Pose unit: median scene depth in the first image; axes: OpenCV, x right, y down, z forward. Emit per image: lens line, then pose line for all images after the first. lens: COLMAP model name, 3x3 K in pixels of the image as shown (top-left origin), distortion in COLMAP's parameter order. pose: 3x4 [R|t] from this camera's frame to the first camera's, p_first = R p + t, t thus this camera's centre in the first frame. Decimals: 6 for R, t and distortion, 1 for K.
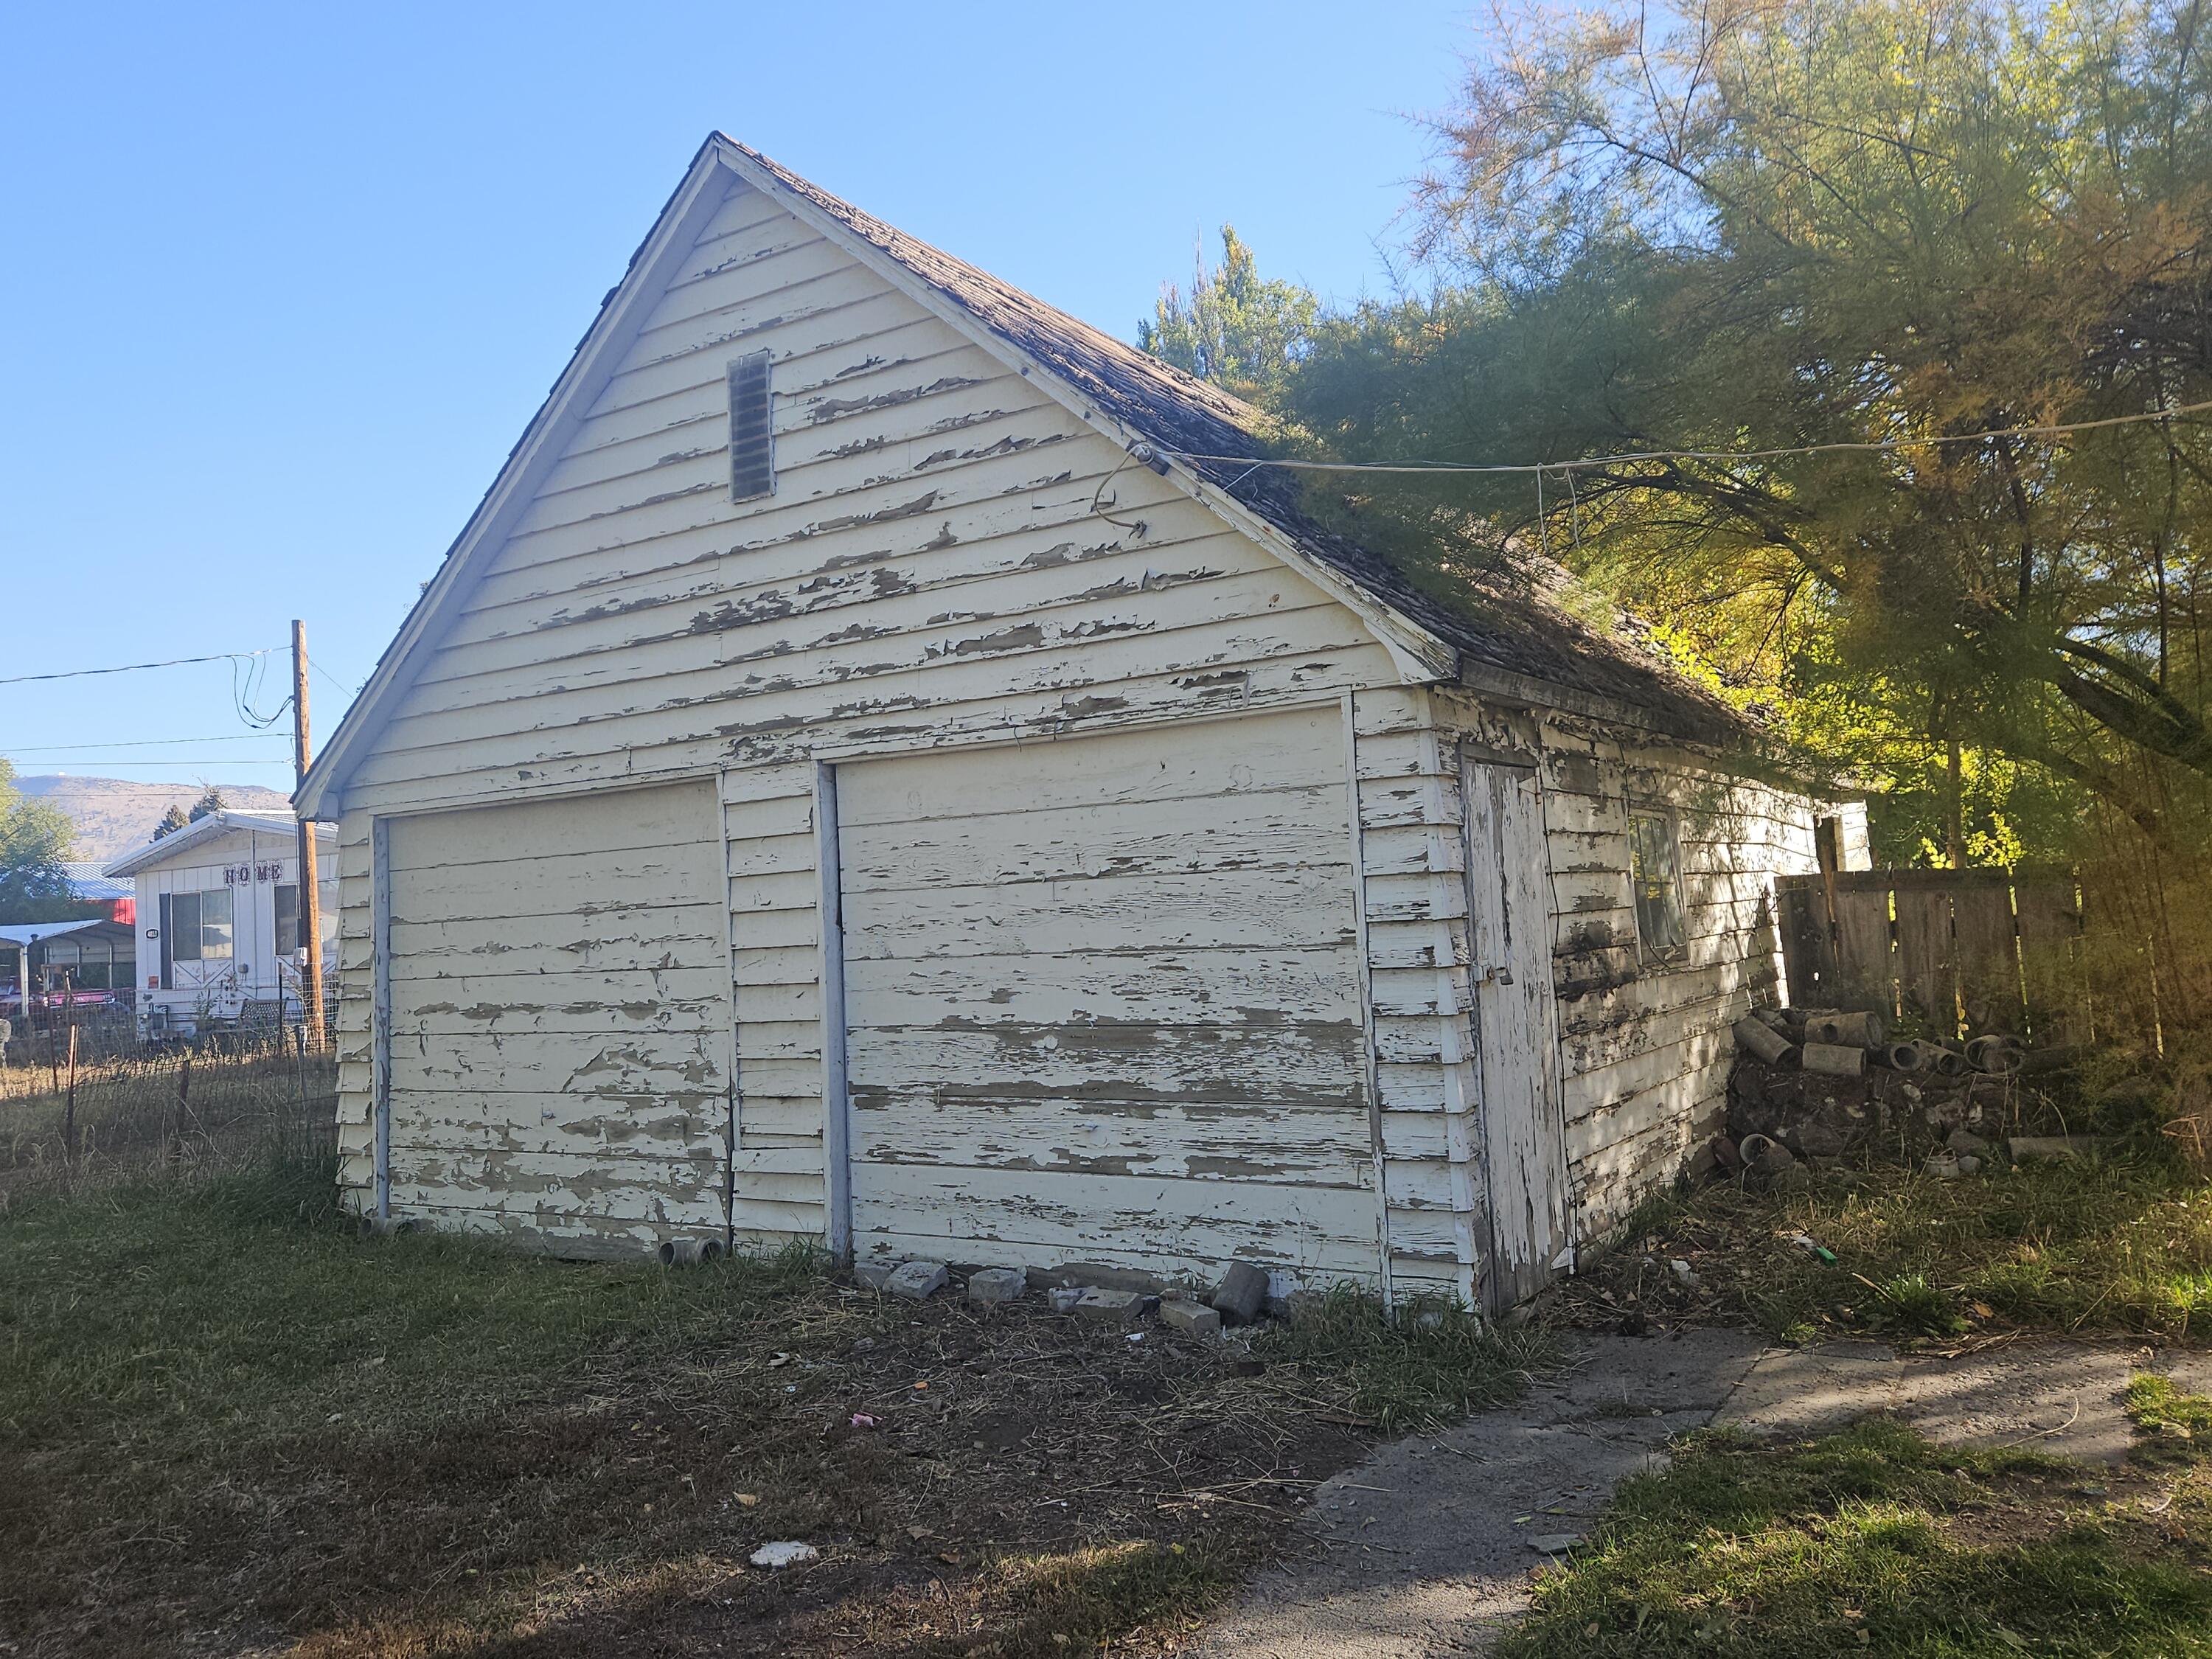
lens RADIAL K [[1669.1, 0, 1089.8], [0, 1669.1, 811.5], [0, 0, 1]] dist [0.041772, 0.000859]
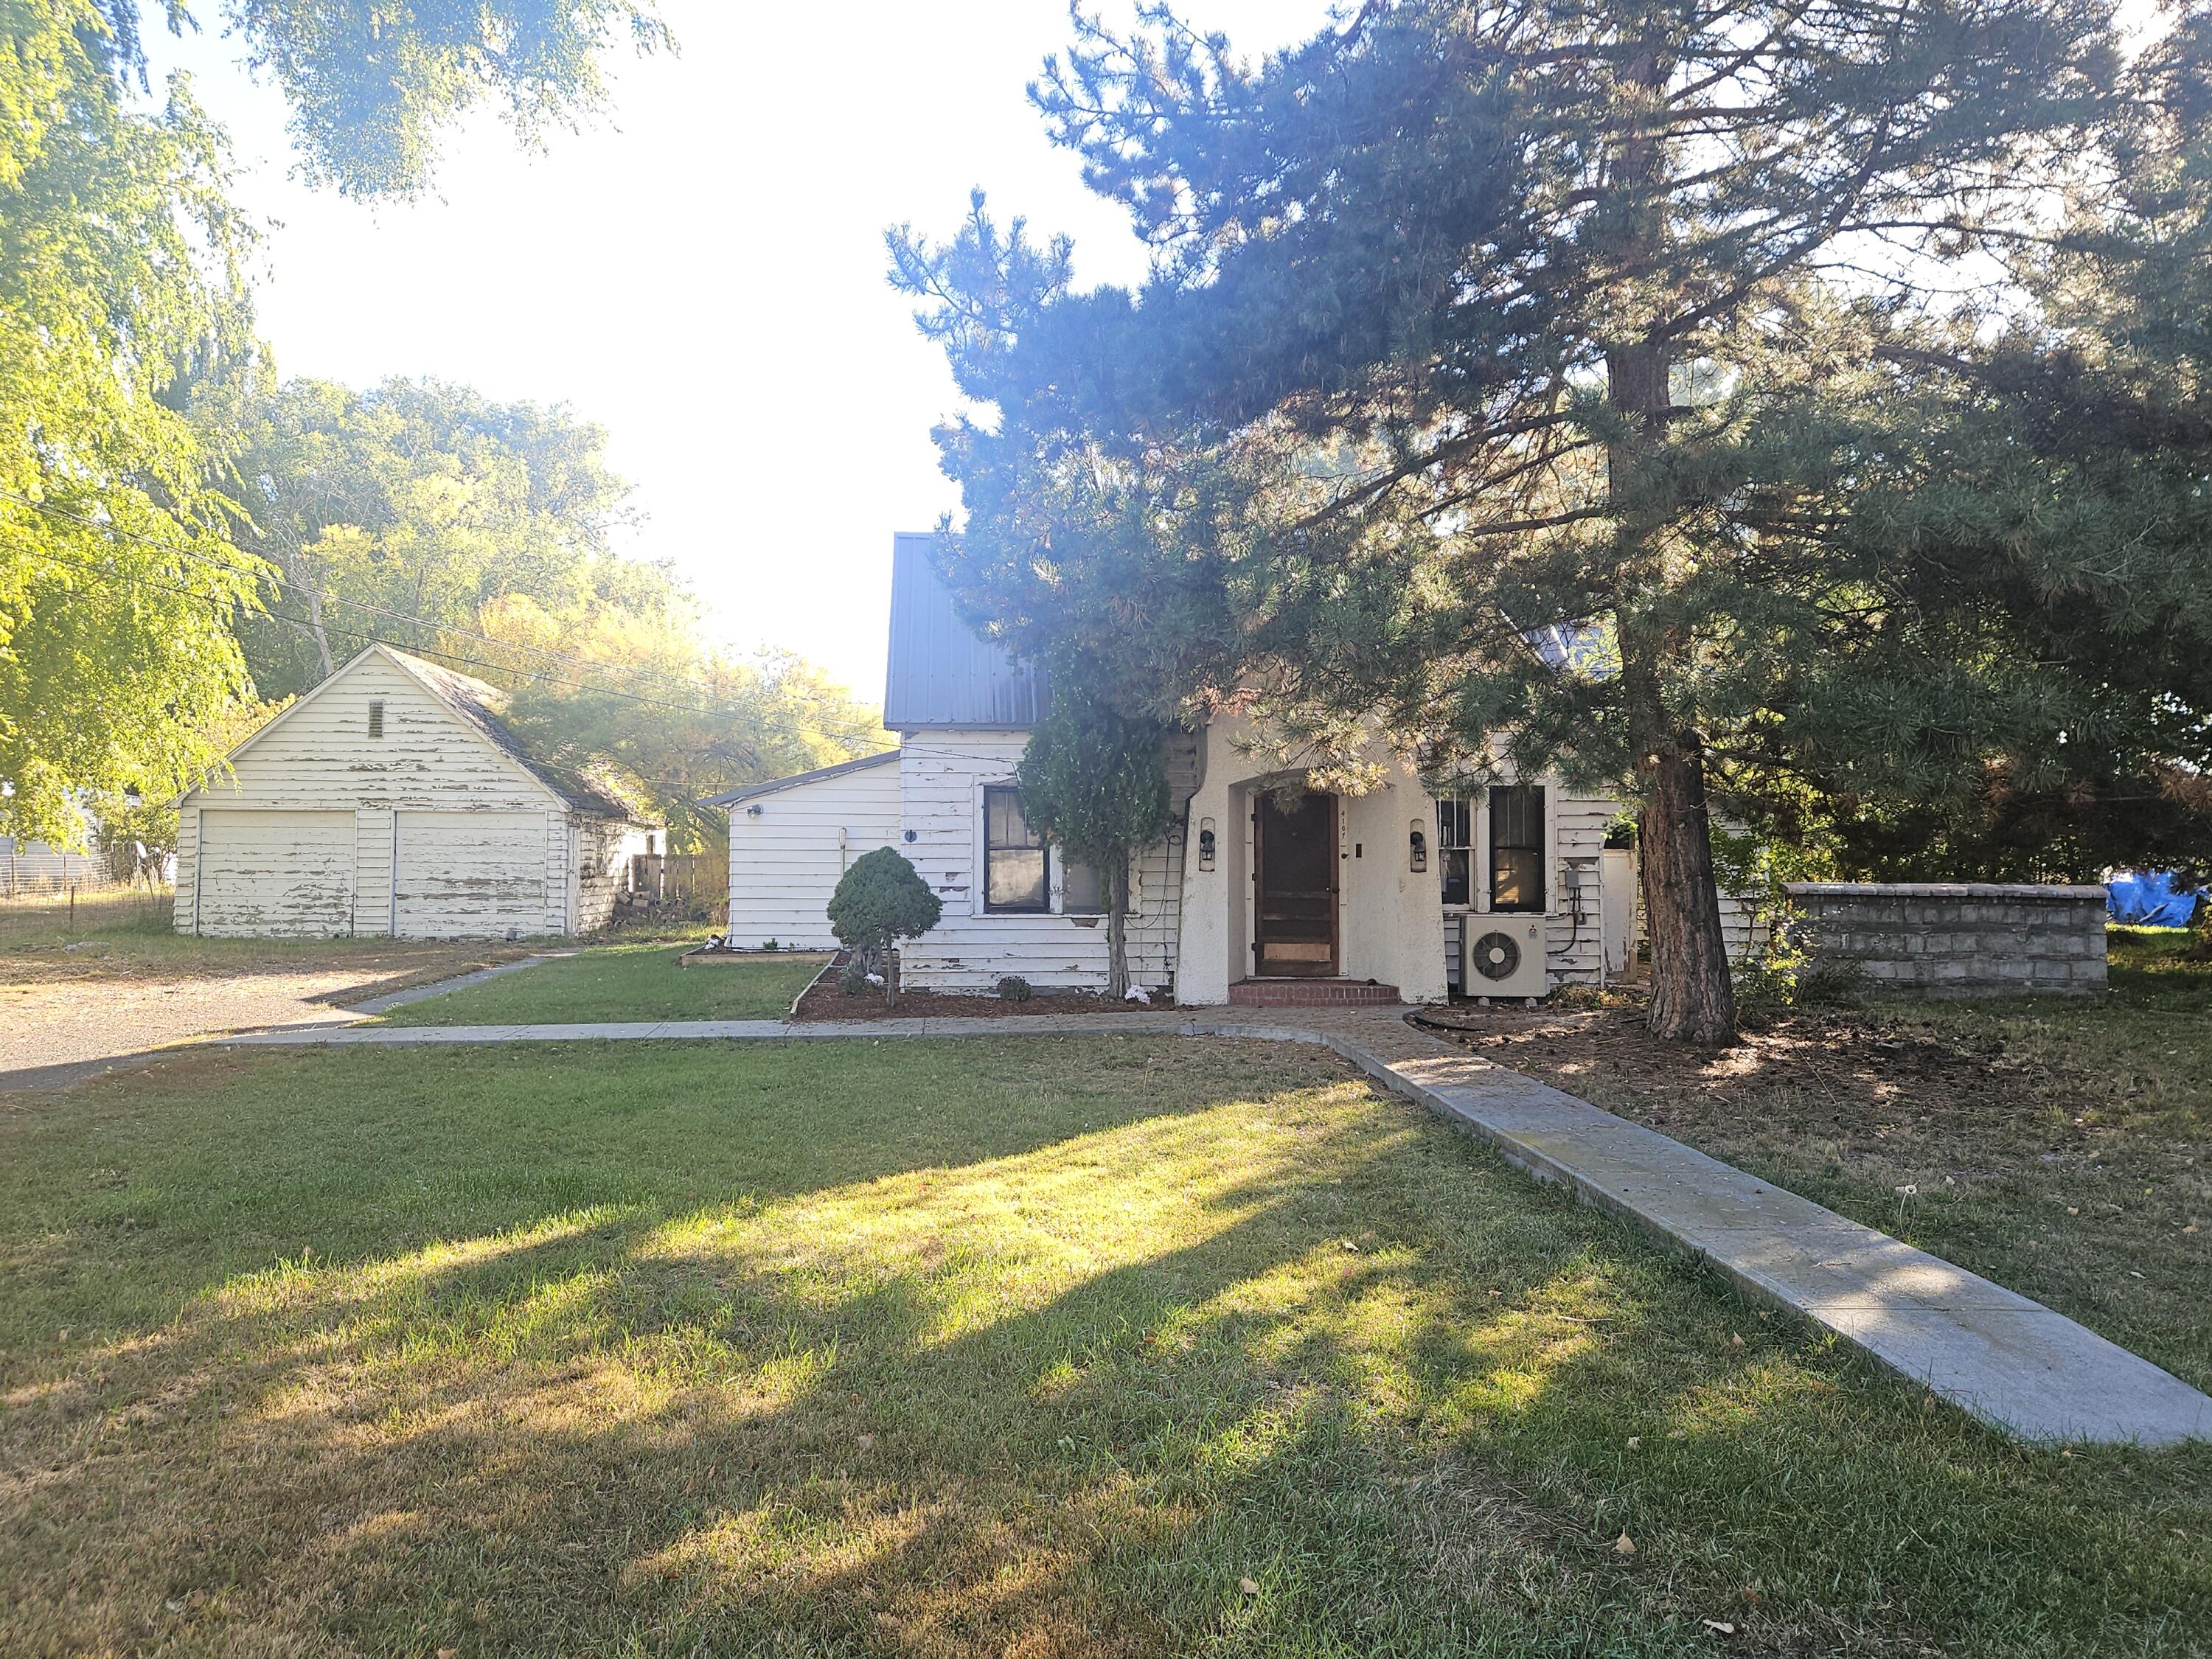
lens RADIAL K [[1669.1, 0, 1097.8], [0, 1669.1, 815.9], [0, 0, 1]] dist [0.041772, 0.000859]
pose [[0.792766, 0.073260, 0.605107, -1.234953], [-0.085405, 0.996308, -0.008732, -0.123117], [-0.603513, -0.044756, 0.796096, -3.108255]]
